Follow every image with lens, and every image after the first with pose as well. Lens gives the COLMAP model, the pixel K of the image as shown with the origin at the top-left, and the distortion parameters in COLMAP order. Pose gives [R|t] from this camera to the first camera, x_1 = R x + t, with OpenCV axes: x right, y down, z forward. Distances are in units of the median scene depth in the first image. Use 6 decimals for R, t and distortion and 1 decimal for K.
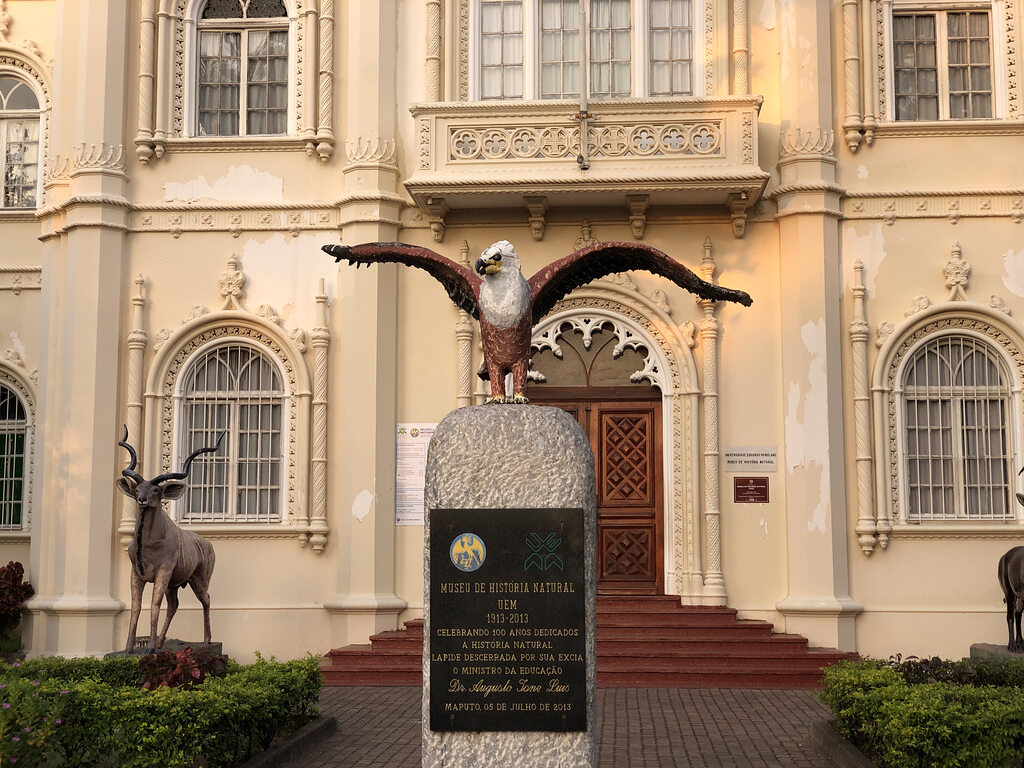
lens RADIAL K [[1693.1, 0, 513.3], [0, 1693.1, 386.1], [0, 0, 1]] dist [-0.020115, 0.000000]
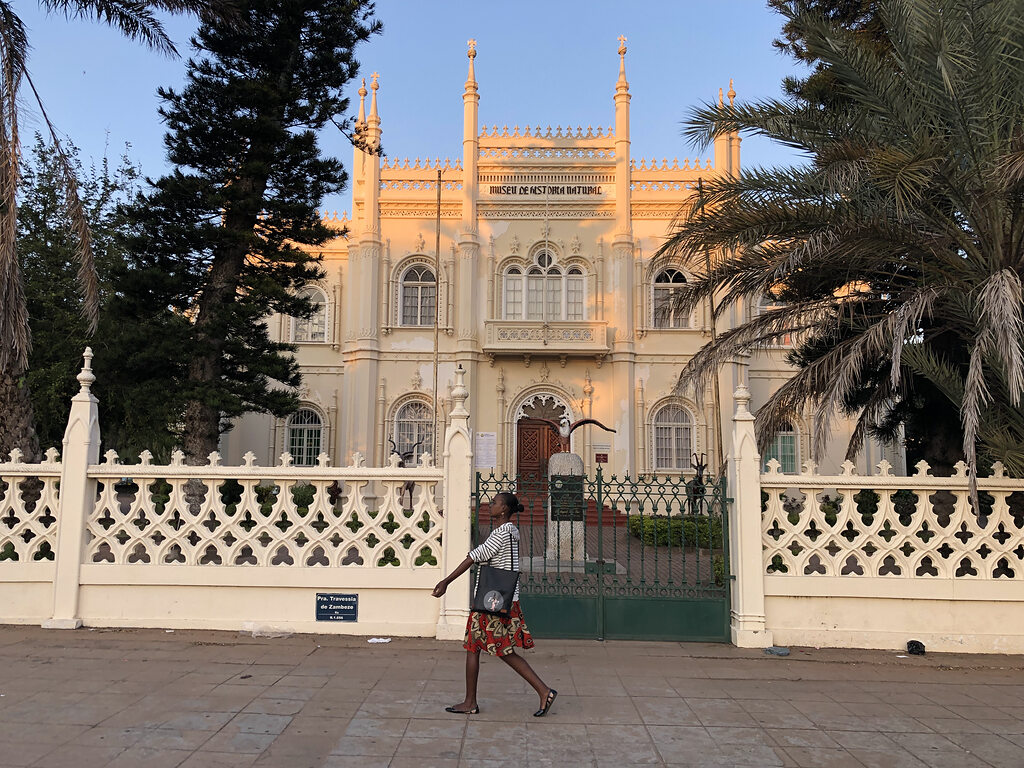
lens RADIAL K [[839.5, 0, 508.0], [0, 839.5, 379.5], [0, 0, 1]] dist [0.011269, -0.004724]
pose [[0.998952, 0.018695, 0.041767, -0.075501], [-0.018127, 0.999738, -0.013947, -0.046453], [-0.042017, 0.013176, 0.999030, -0.392395]]
